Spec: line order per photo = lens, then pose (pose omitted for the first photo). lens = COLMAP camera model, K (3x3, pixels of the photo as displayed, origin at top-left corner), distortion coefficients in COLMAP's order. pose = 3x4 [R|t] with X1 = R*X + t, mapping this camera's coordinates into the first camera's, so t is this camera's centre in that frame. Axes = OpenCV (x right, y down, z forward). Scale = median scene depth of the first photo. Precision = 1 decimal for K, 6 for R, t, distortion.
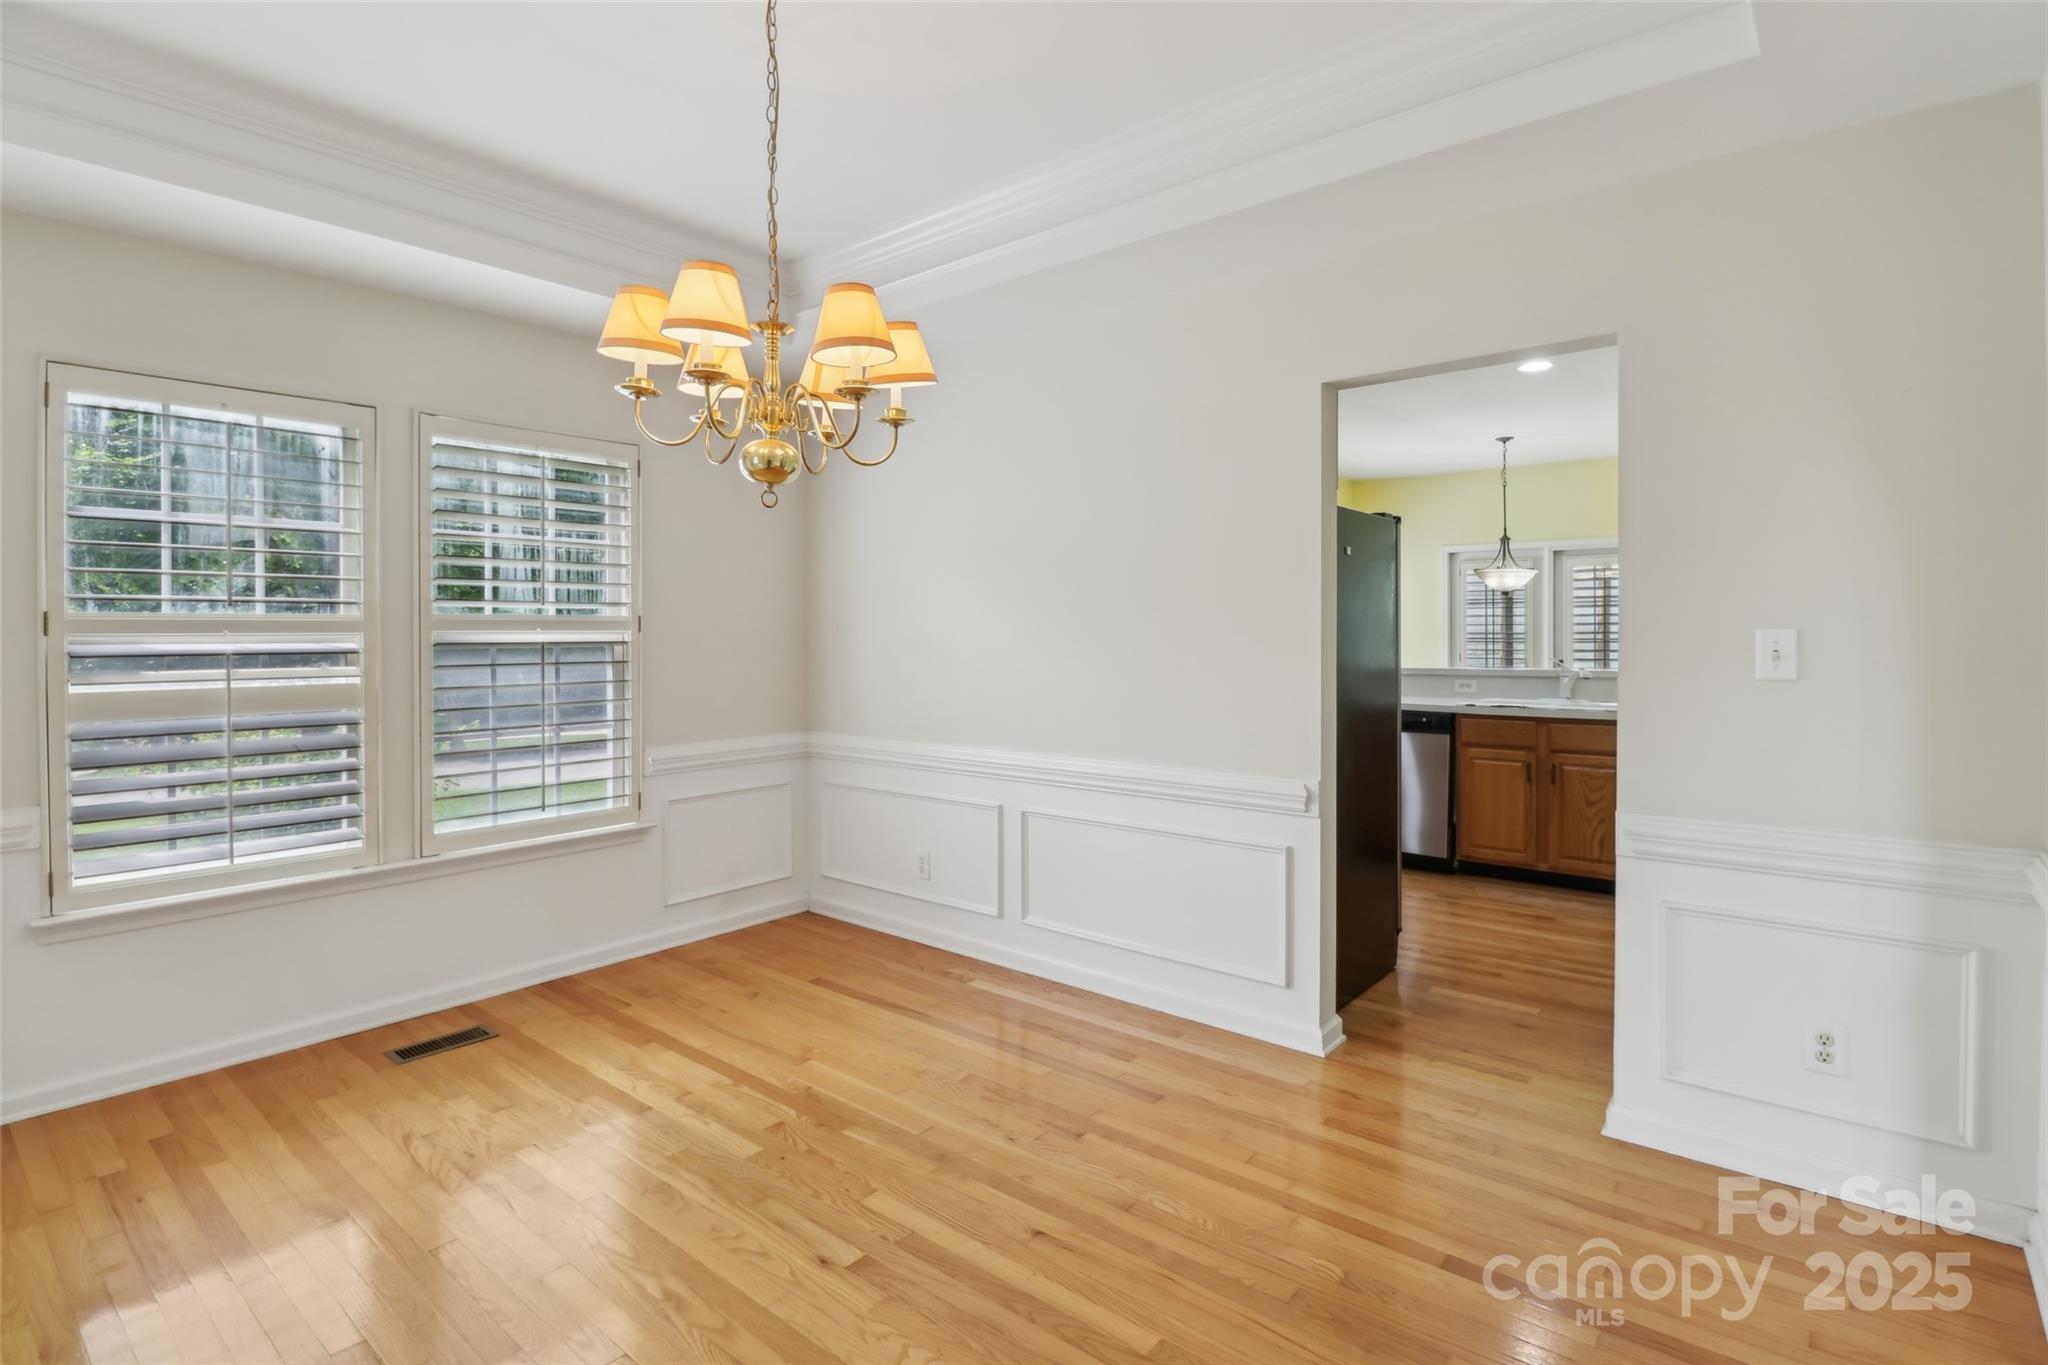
lens RADIAL K [[977.5, 0, 1014.2], [0, 977.5, 648.2], [0, 0, 1]] dist [-0.000089, -0.010989]
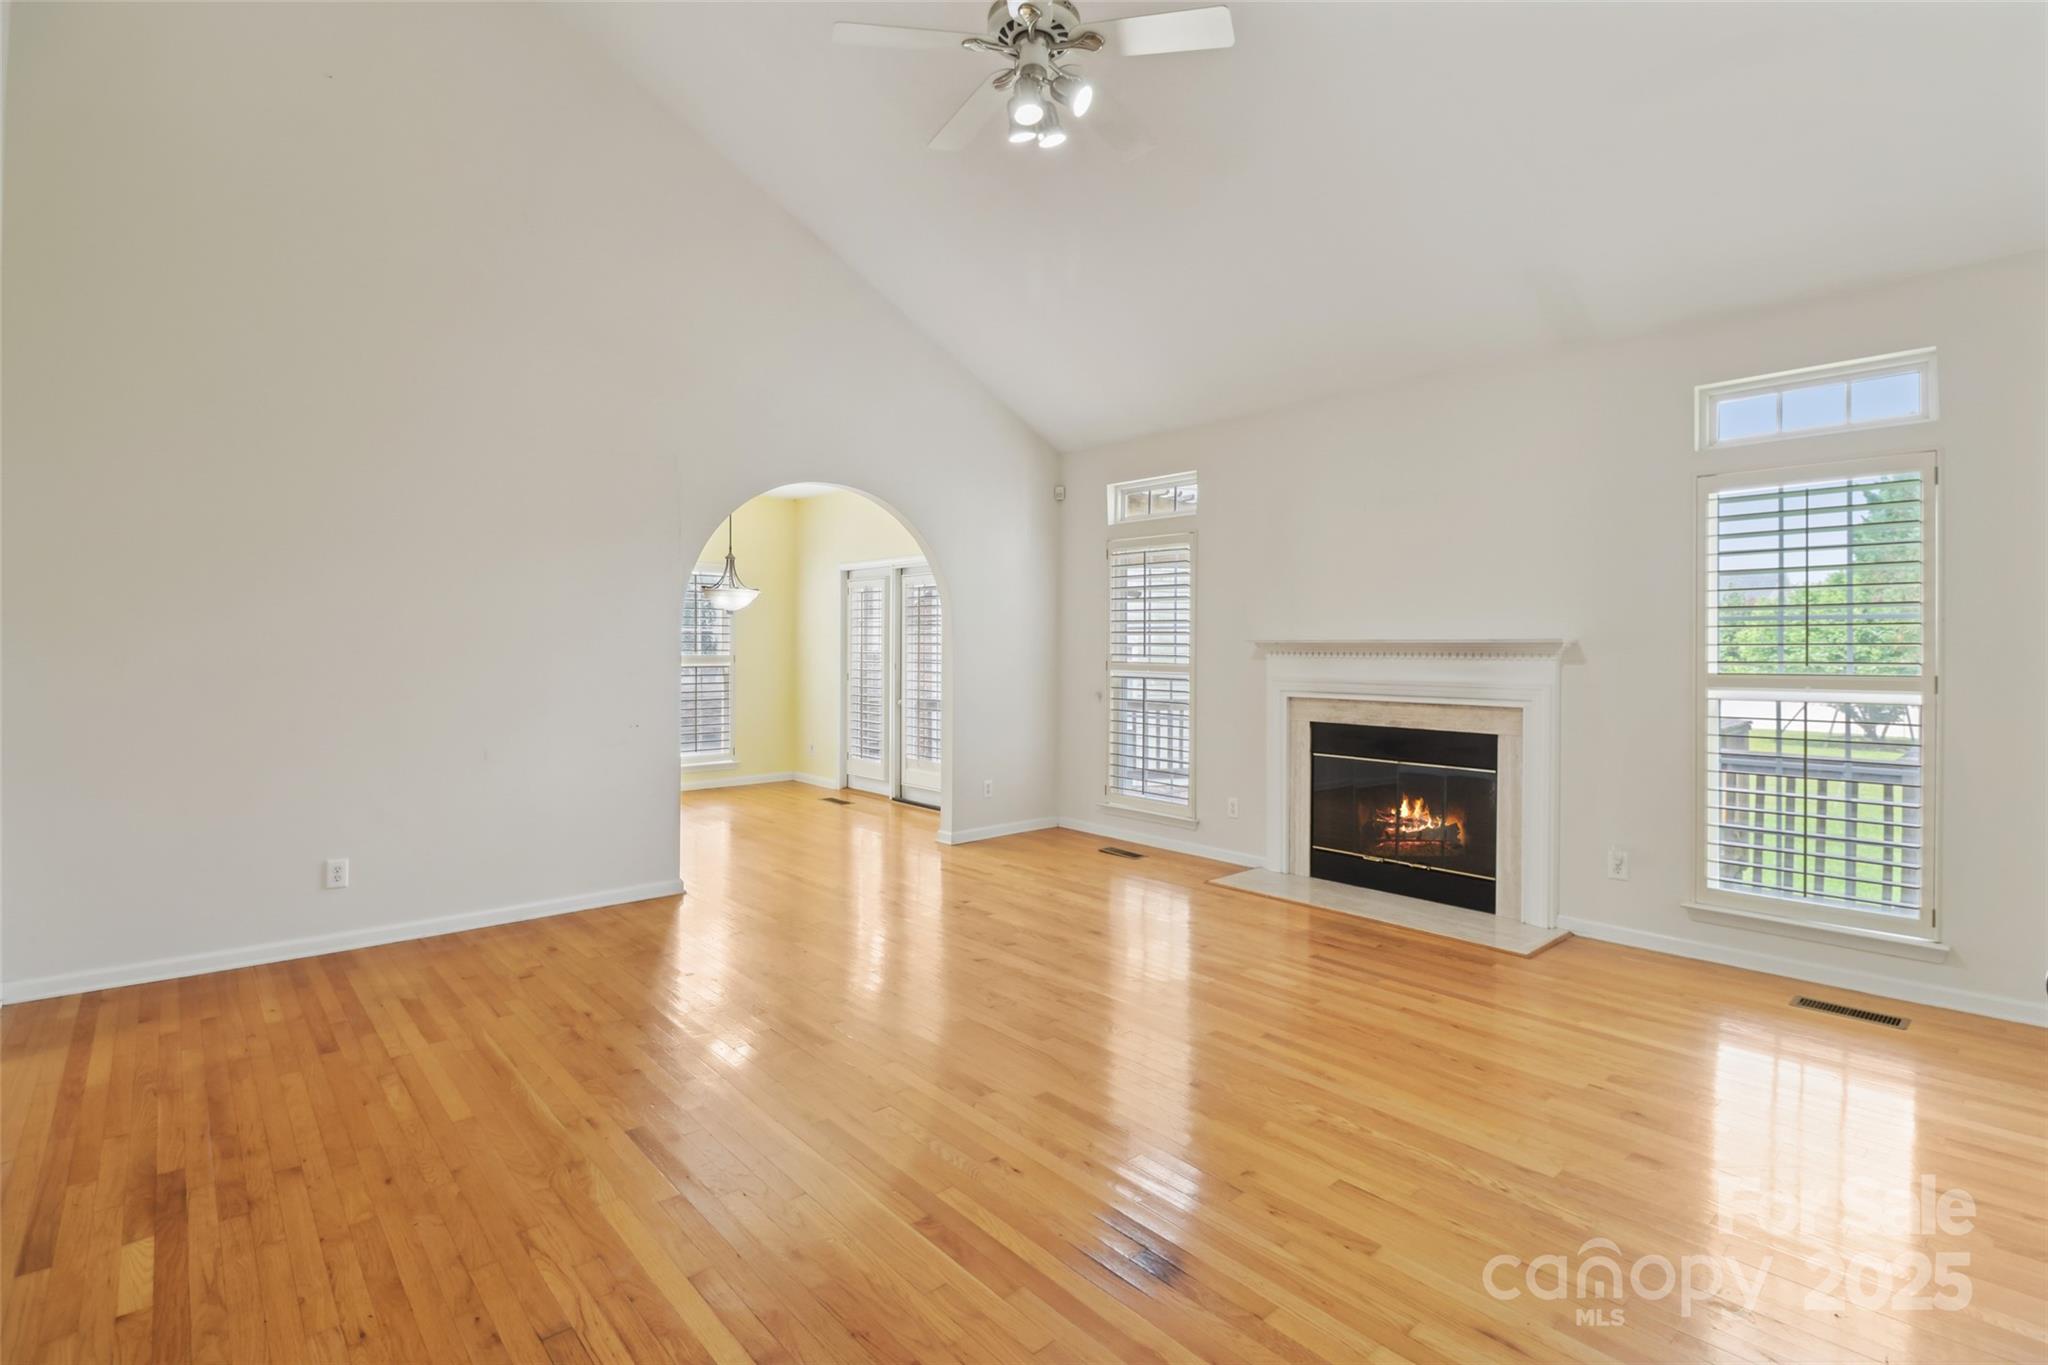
lens RADIAL K [[972.2, 0, 1059.6], [0, 972.2, 648.9], [0, 0, 1]] dist [0.000879, -0.000214]
pose [[0.992693, 0.013084, -0.119955, 0.426367], [-0.014407, 0.999845, -0.010164, -0.006258], [0.119803, 0.011818, 0.992727, 0.024036]]
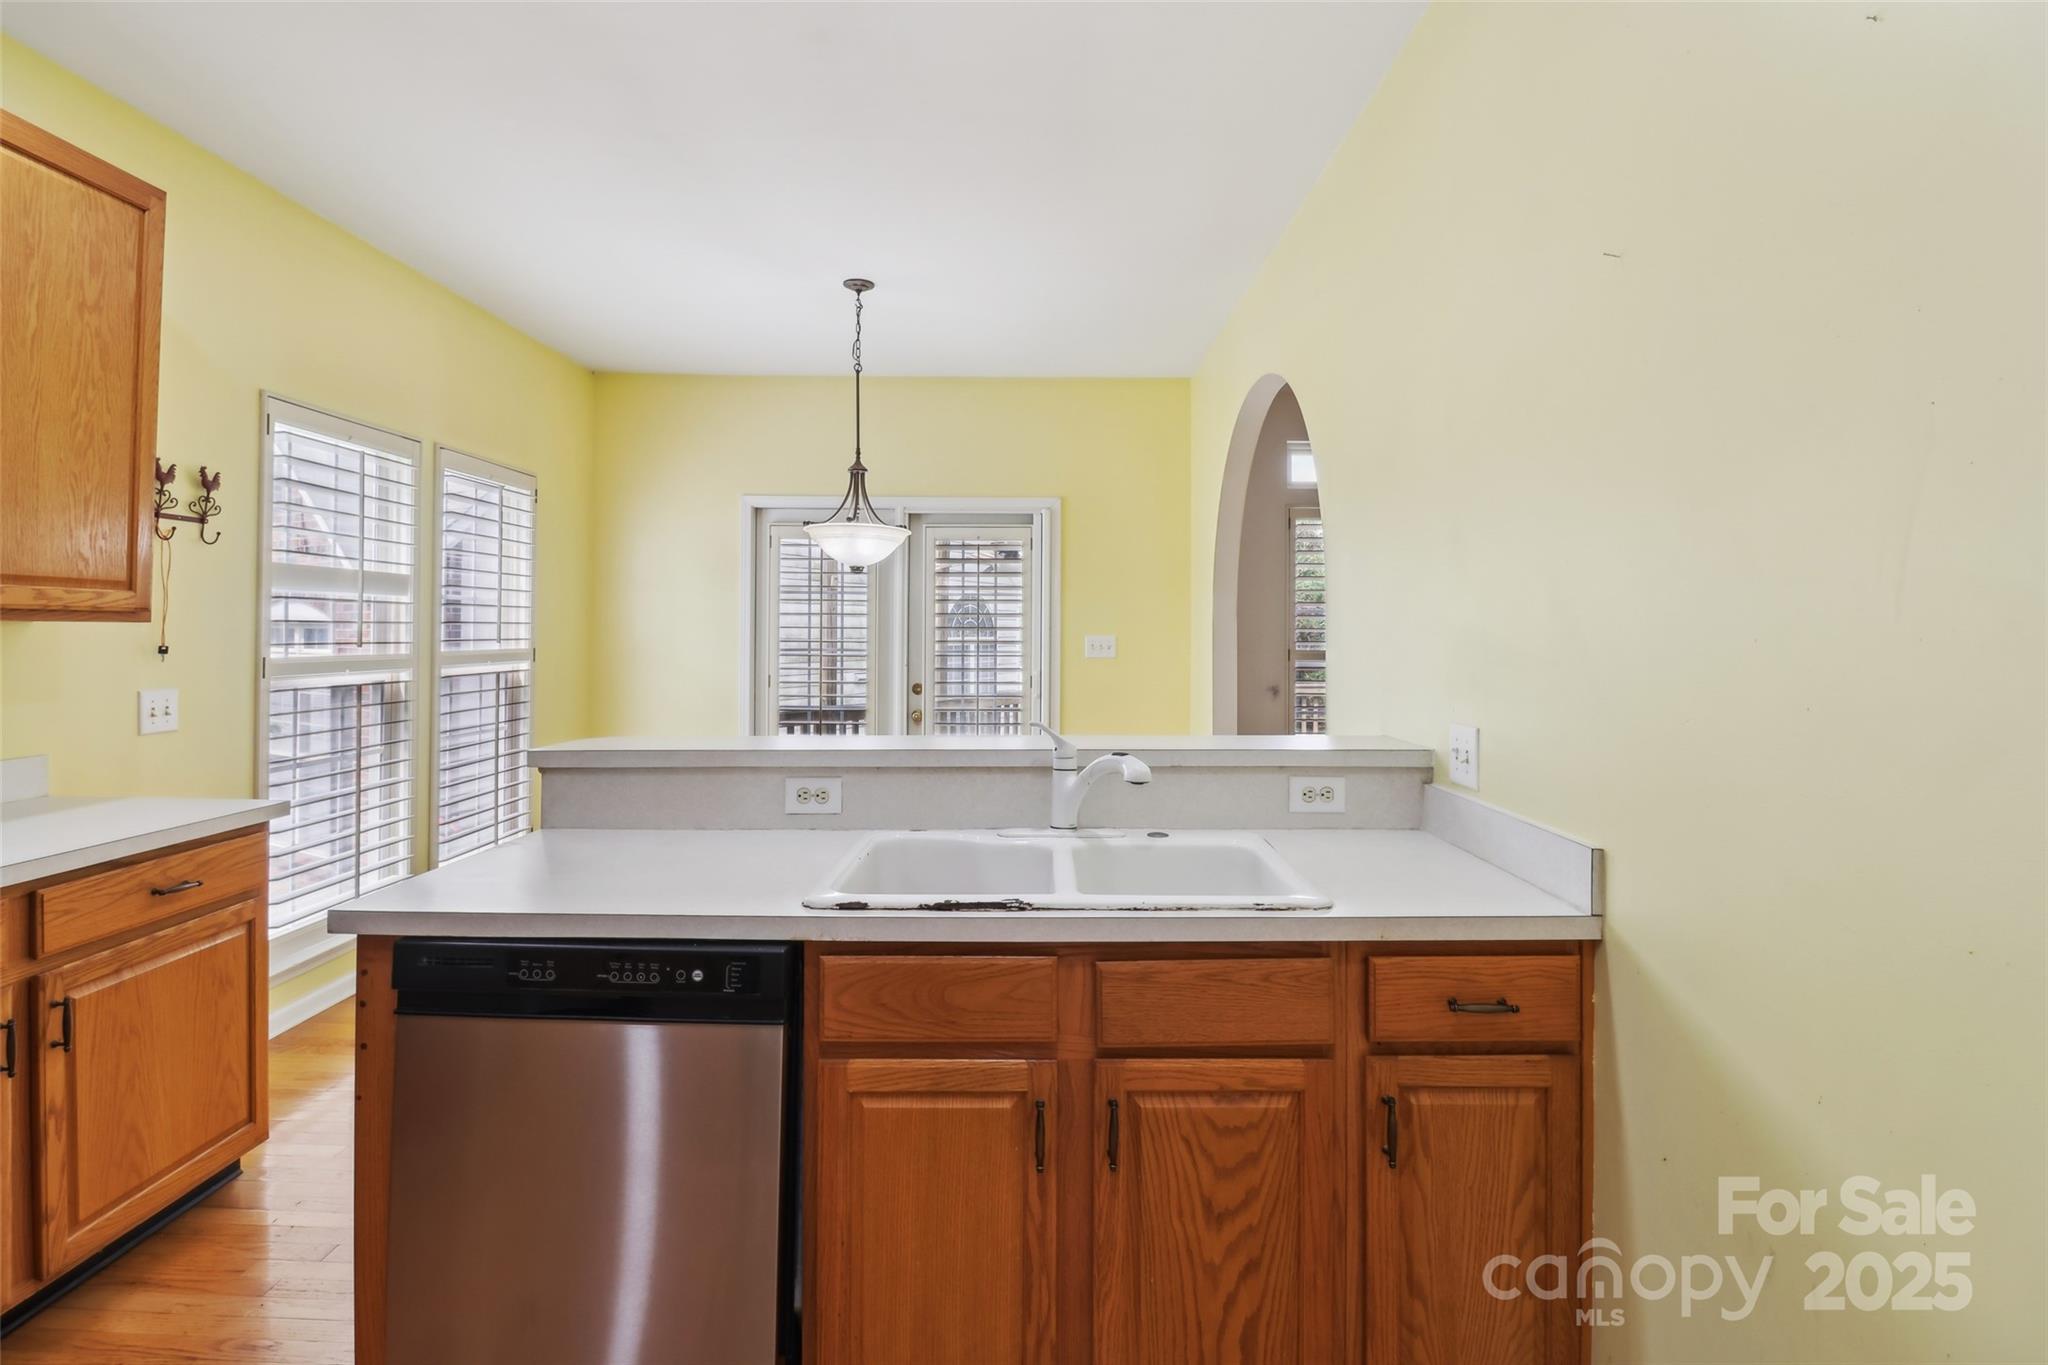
lens RADIAL K [[974.5, 0, 1020.1], [0, 974.5, 623.4], [0, 0, 1]] dist [-0.000979, -0.010816]
pose [[0.764887, 0.018494, 0.643899, 0.101017], [-0.002537, 0.999667, -0.025699, -0.005953], [-0.644160, 0.018023, 0.764679, 0.237266]]
